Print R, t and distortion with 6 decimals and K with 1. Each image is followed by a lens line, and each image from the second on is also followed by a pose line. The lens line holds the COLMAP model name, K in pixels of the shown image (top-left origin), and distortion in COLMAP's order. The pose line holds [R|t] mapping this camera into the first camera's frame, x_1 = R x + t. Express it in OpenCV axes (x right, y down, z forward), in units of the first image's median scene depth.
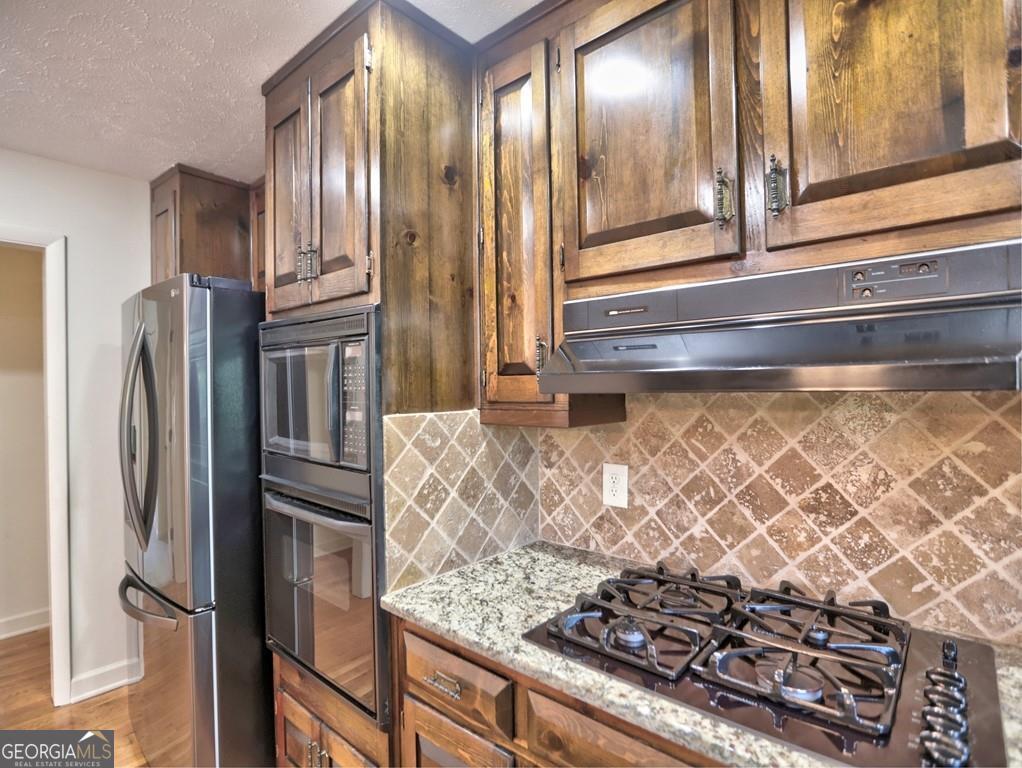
lens RADIAL K [[528.6, 0, 518.5], [0, 528.6, 385.7], [0, 0, 1]] dist [-0.047192, 0.020445]
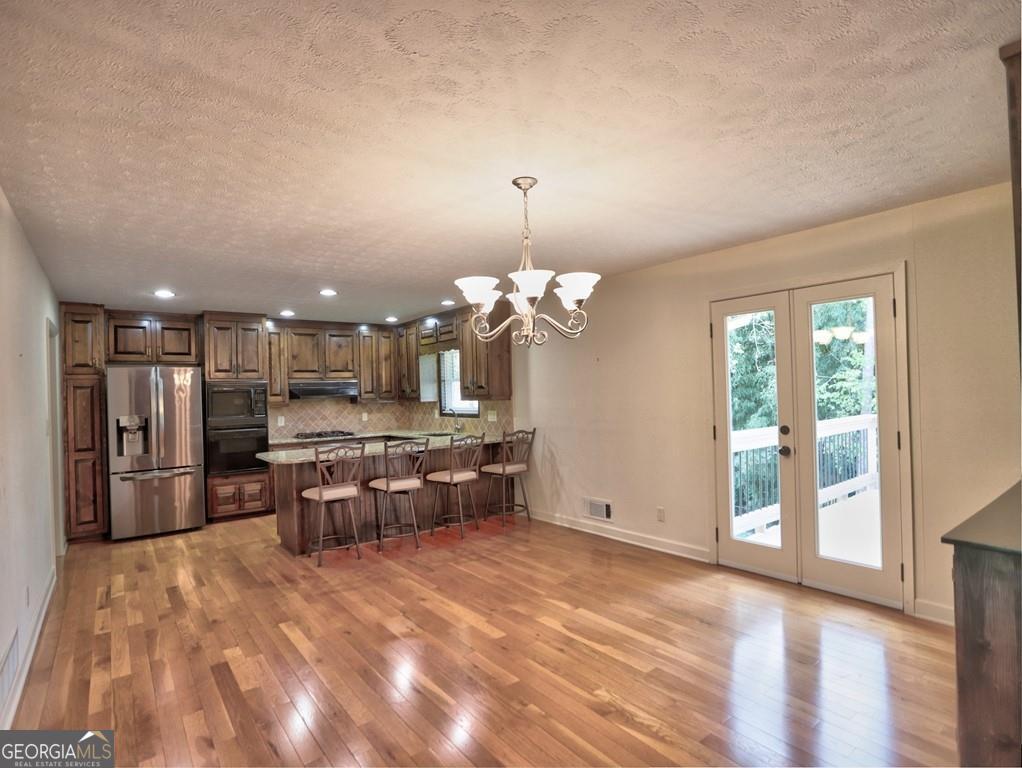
lens RADIAL K [[528.6, 0, 510.9], [0, 528.6, 389.3], [0, 0, 1]] dist [-0.047192, 0.020445]
pose [[0.203942, 0.011232, 0.978918, -4.513505], [0.024353, 0.999567, -0.016542, 0.049015], [-0.978680, 0.027214, 0.203580, -2.163999]]
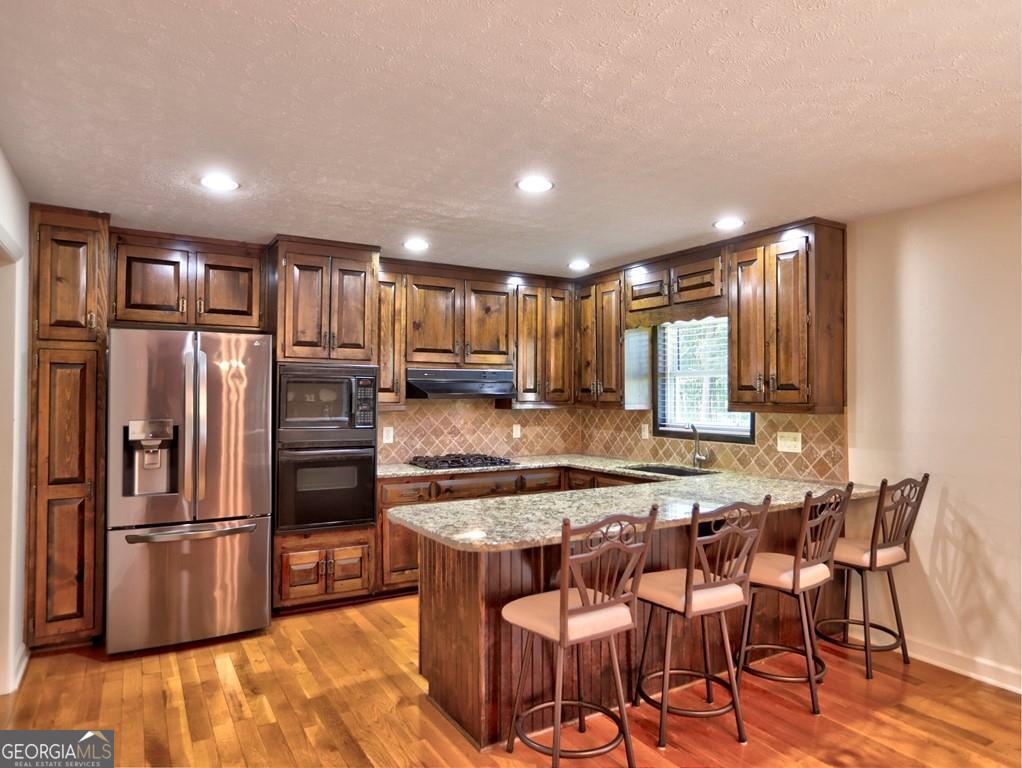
lens RADIAL K [[659.2, 0, 512.9], [0, 659.2, 383.6], [0, 0, 1]] dist [-0.034810, 0.024508]
pose [[0.323161, 0.028830, 0.945905, -3.261261], [-0.009040, 0.999584, -0.027377, 0.022658], [-0.946301, 0.000296, 0.323287, -0.765200]]
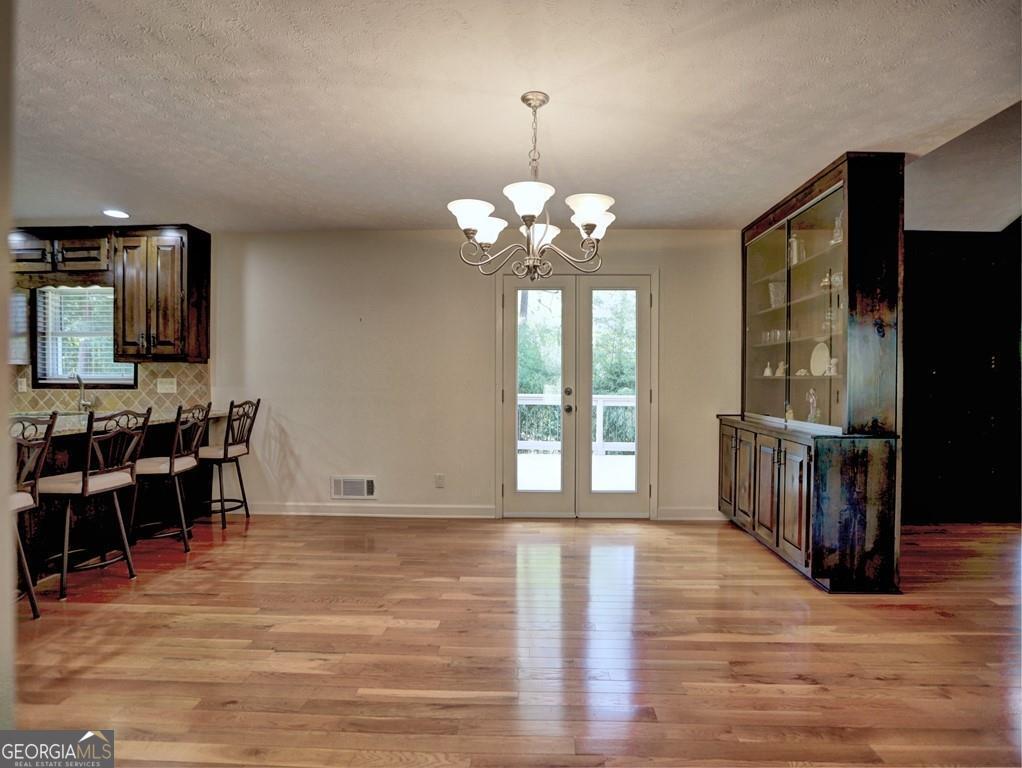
lens RADIAL K [[528.6, 0, 521.5], [0, 528.6, 387.3], [0, 0, 1]] dist [-0.047192, 0.020445]
pose [[-0.618428, 0.000727, 0.785841, -3.971261], [0.002549, 0.999996, 0.001080, 0.220874], [-0.785837, 0.002671, -0.618428, -0.724903]]
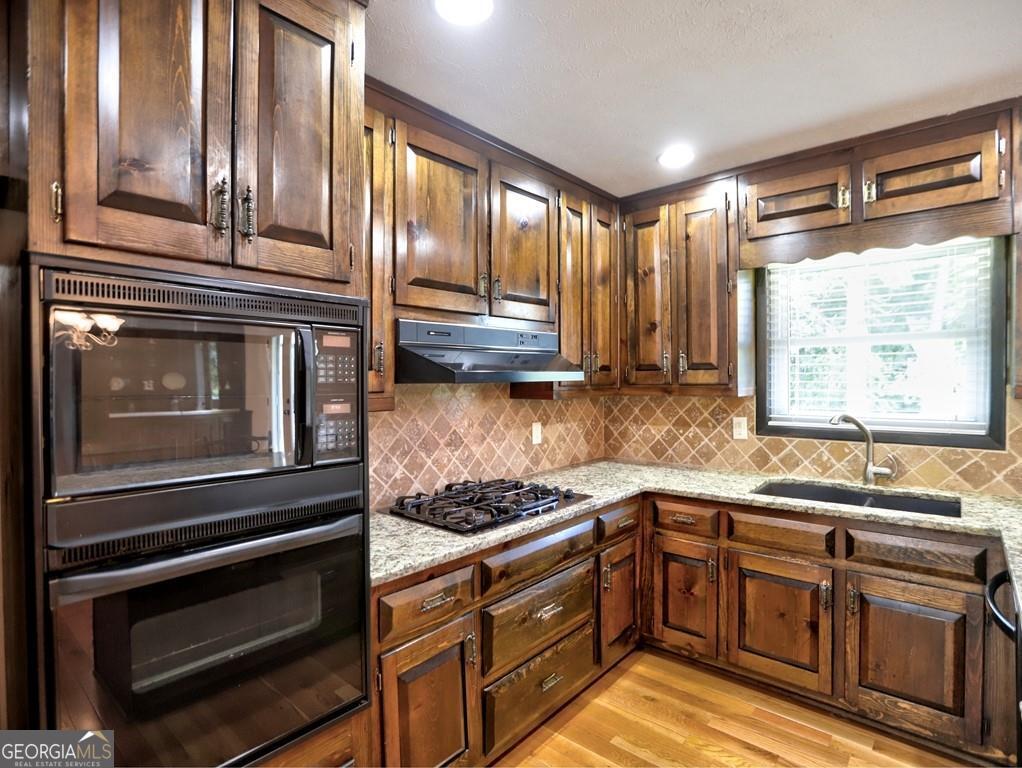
lens RADIAL K [[528.6, 0, 521.7], [0, 528.6, 387.0], [0, 0, 1]] dist [-0.047192, 0.020445]
pose [[-0.002750, -0.003719, 0.999989, -1.314095], [0.005076, 0.999980, 0.003732, 0.016713], [-0.999983, 0.005087, -0.002731, 0.692572]]
